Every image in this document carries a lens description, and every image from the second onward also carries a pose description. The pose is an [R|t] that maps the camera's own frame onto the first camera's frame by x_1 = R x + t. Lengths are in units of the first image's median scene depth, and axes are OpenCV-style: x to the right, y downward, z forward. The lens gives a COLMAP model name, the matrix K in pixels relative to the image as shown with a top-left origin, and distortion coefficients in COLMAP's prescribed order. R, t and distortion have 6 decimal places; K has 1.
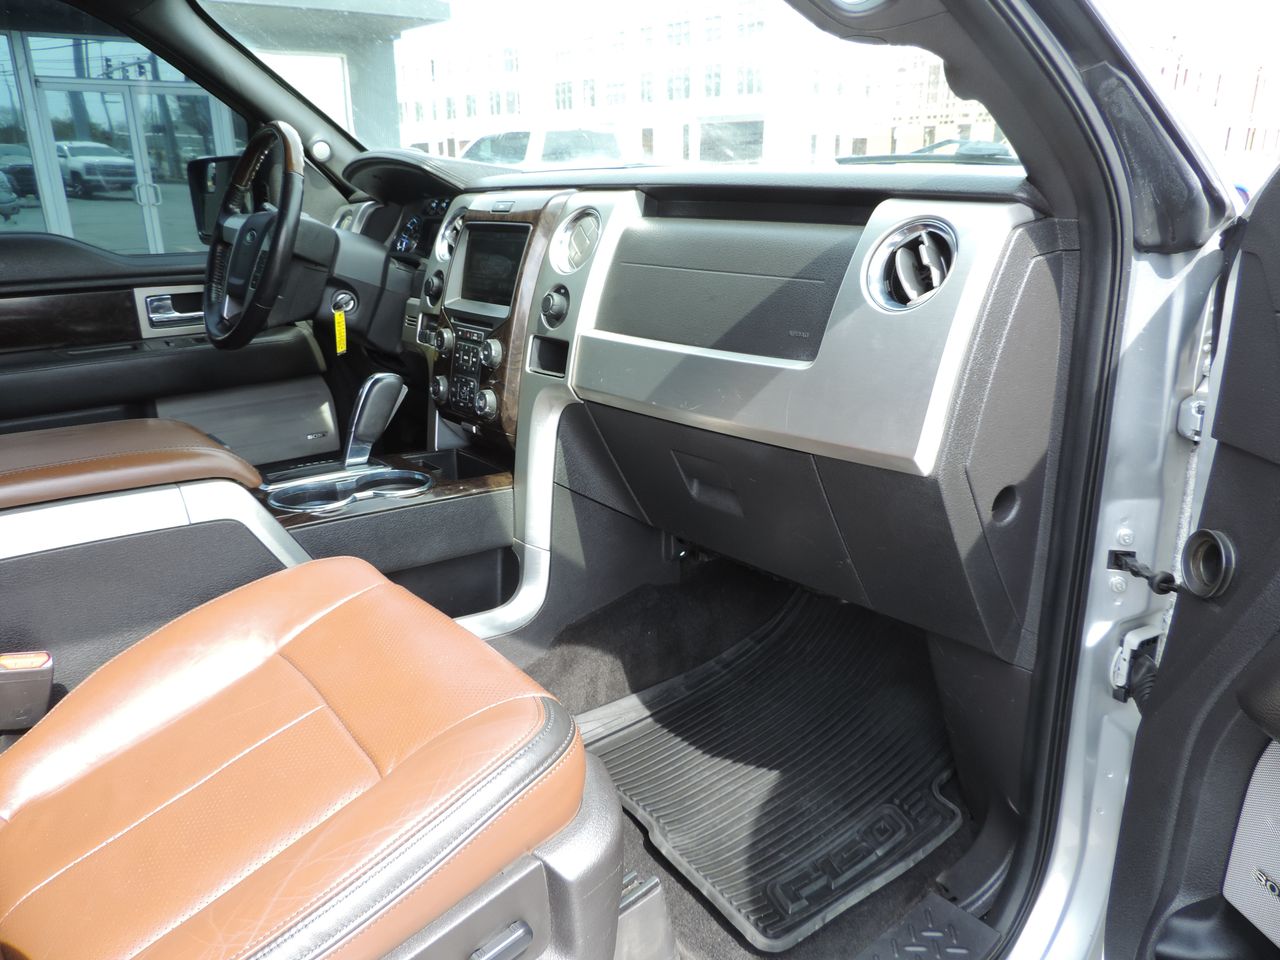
lens RADIAL K [[919.3, 0, 640.0], [0, 919.3, 480.0], [0, 0, 1]] dist [-0.009063, -0.001195]
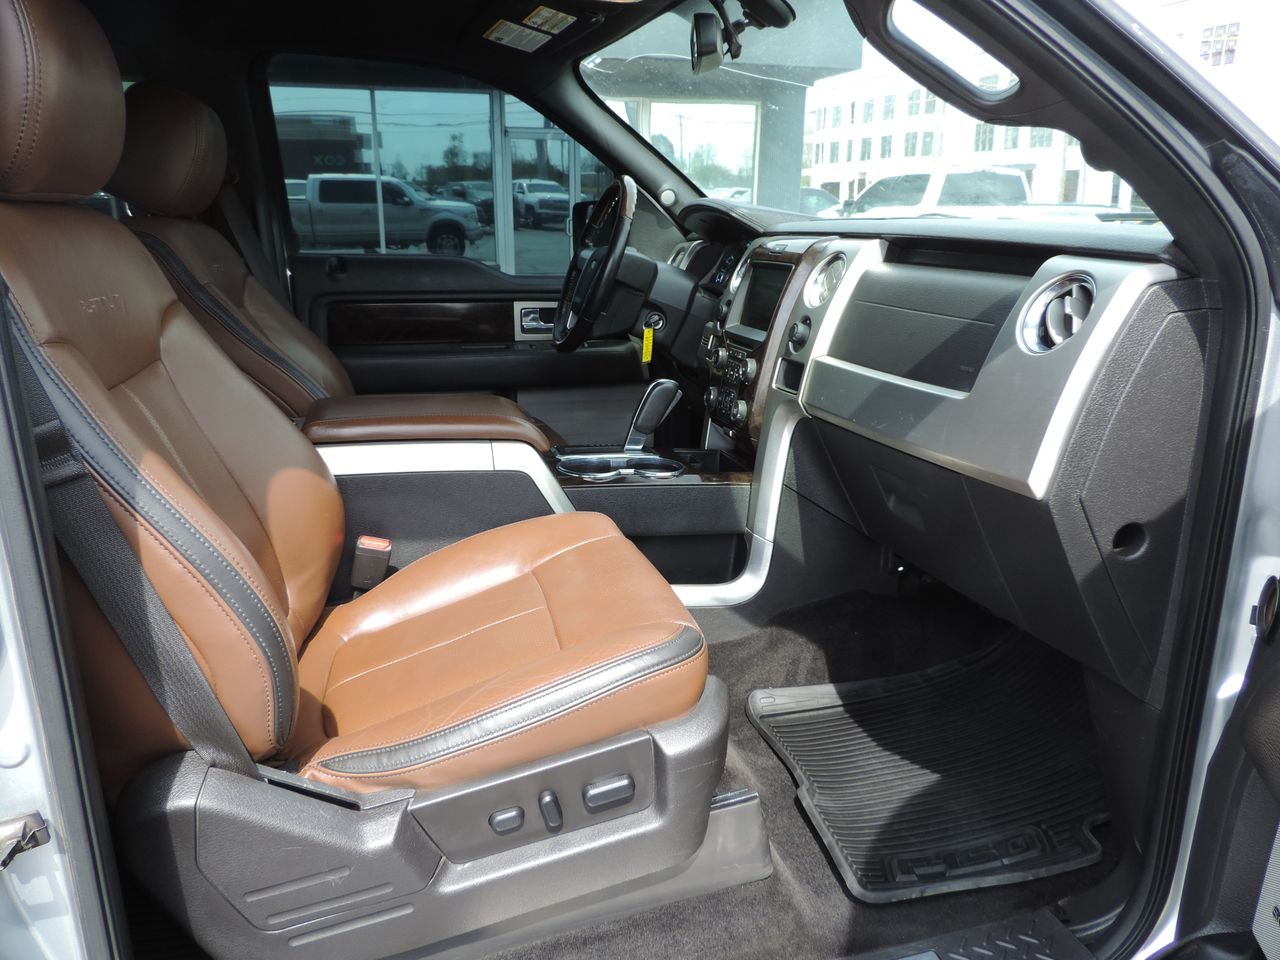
lens RADIAL K [[919.3, 0, 640.0], [0, 919.3, 480.0], [0, 0, 1]] dist [-0.009063, -0.001195]
pose [[0.912932, 0.131777, -0.386252, 0.201792], [-0.146879, 0.989107, -0.009707, 0.037213], [0.380765, 0.065595, 0.922342, -0.151719]]
